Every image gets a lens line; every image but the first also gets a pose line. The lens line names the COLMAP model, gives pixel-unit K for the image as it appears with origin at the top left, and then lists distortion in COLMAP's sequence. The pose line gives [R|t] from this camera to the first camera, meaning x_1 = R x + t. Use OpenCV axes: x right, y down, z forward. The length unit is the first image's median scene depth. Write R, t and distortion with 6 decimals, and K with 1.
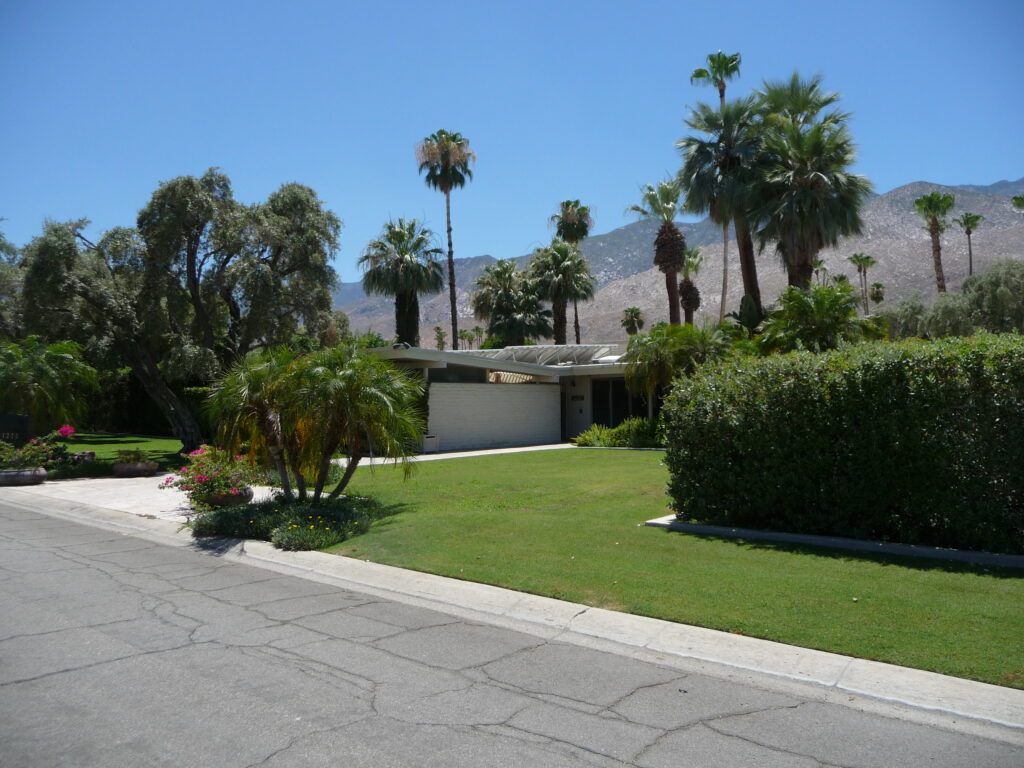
lens RADIAL K [[843.7, 0, 511.7], [0, 843.7, 364.9], [0, 0, 1]] dist [-0.048200, 0.053851]
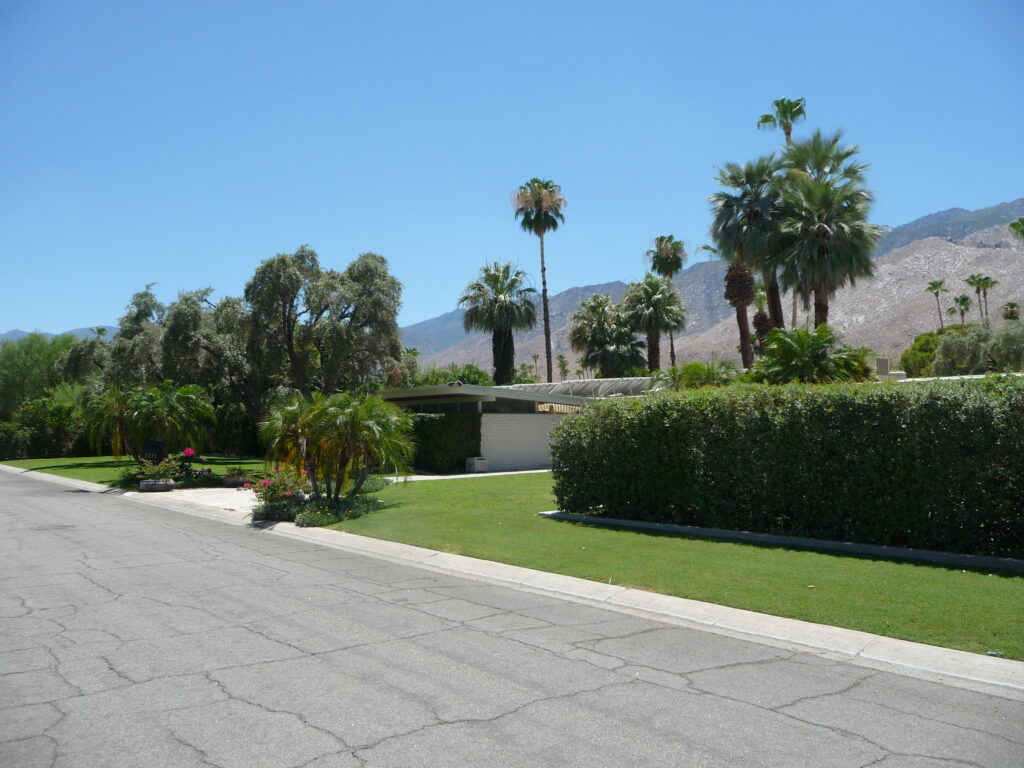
lens RADIAL K [[841.3, 0, 508.7], [0, 841.3, 358.1], [0, 0, 1]] dist [-0.026420, 0.004982]
pose [[0.987148, -0.016329, -0.158970, 0.104962], [0.009988, 0.999126, -0.040601, -0.007048], [0.159494, 0.038492, 0.986448, -0.139532]]
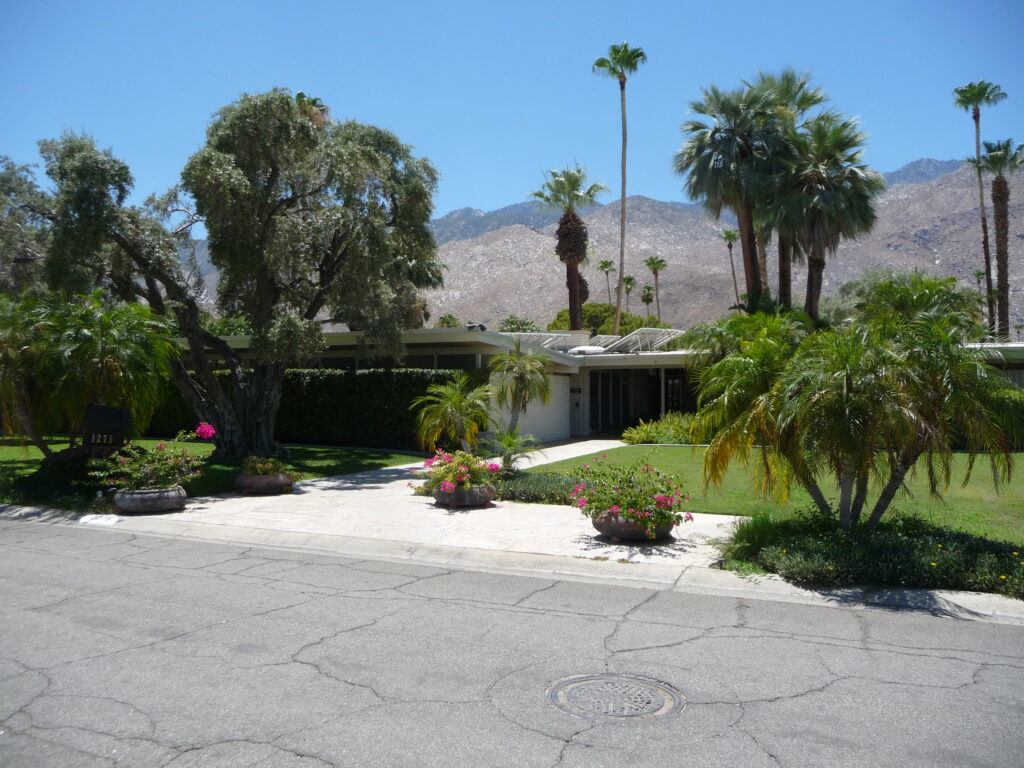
lens RADIAL K [[843.7, 0, 511.7], [0, 843.7, 364.9], [0, 0, 1]] dist [-0.048200, 0.053851]
pose [[0.952540, 0.019411, 0.303795, -0.269590], [-0.022008, 0.999745, 0.005127, 0.007775], [-0.303618, -0.011569, 0.952724, 0.138830]]
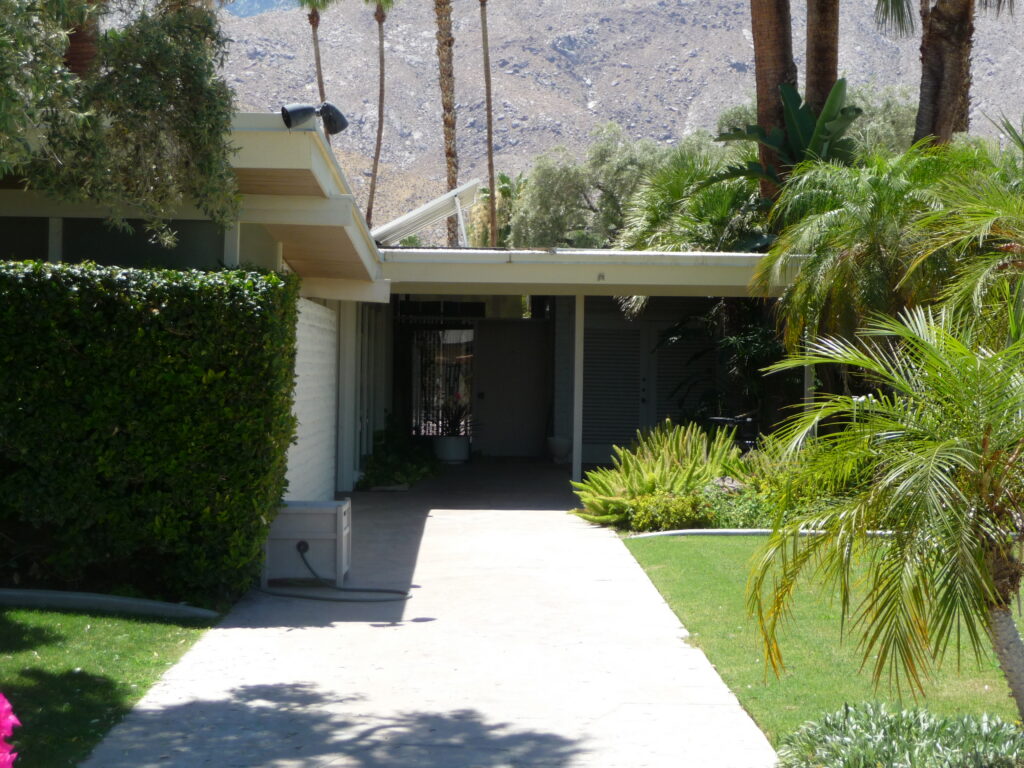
lens RADIAL K [[1874.8, 0, 512.0], [0, 1874.8, 384.0], [0, 0, 1]] dist [0.009097, 0.006984]
pose [[0.735484, 0.014195, 0.677394, -0.329522], [-0.051175, 0.998088, 0.034648, 0.022235], [-0.675607, -0.060149, 0.734804, 0.453559]]
